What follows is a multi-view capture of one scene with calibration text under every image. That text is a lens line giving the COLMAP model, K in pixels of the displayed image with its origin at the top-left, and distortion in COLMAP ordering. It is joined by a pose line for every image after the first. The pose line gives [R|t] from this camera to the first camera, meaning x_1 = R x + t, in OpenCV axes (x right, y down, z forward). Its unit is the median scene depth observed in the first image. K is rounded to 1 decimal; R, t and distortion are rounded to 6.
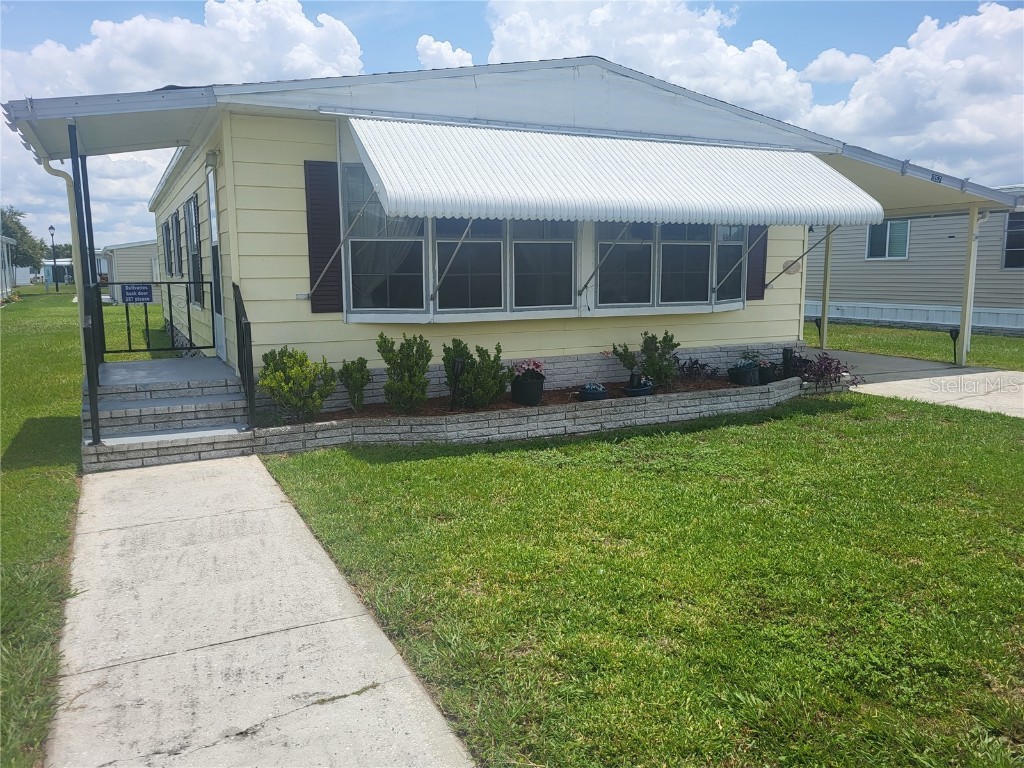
lens RADIAL K [[794.9, 0, 518.0], [0, 794.9, 383.6], [0, 0, 1]] dist [0.034787, 0.004801]
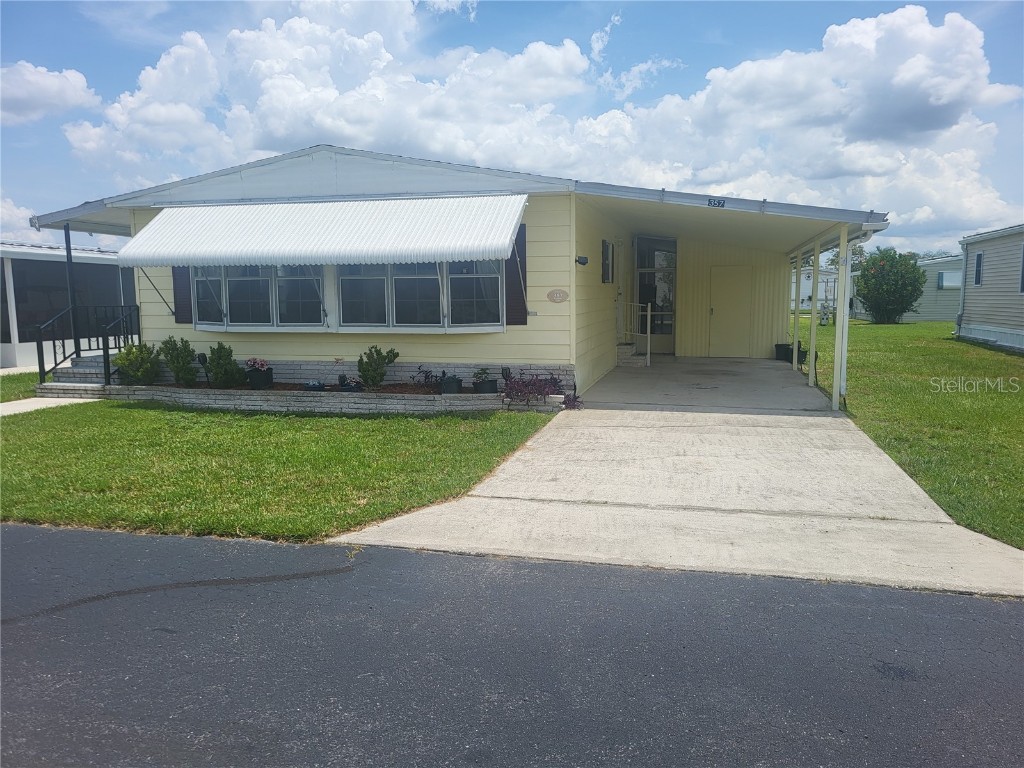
lens RADIAL K [[794.9, 0, 514.2], [0, 794.9, 390.2], [0, 0, 1]] dist [0.034787, 0.004801]
pose [[0.751233, 0.080045, -0.655166, 1.155154], [-0.092071, 0.995623, 0.016069, -0.034172], [0.653584, 0.048250, 0.755314, 0.169958]]
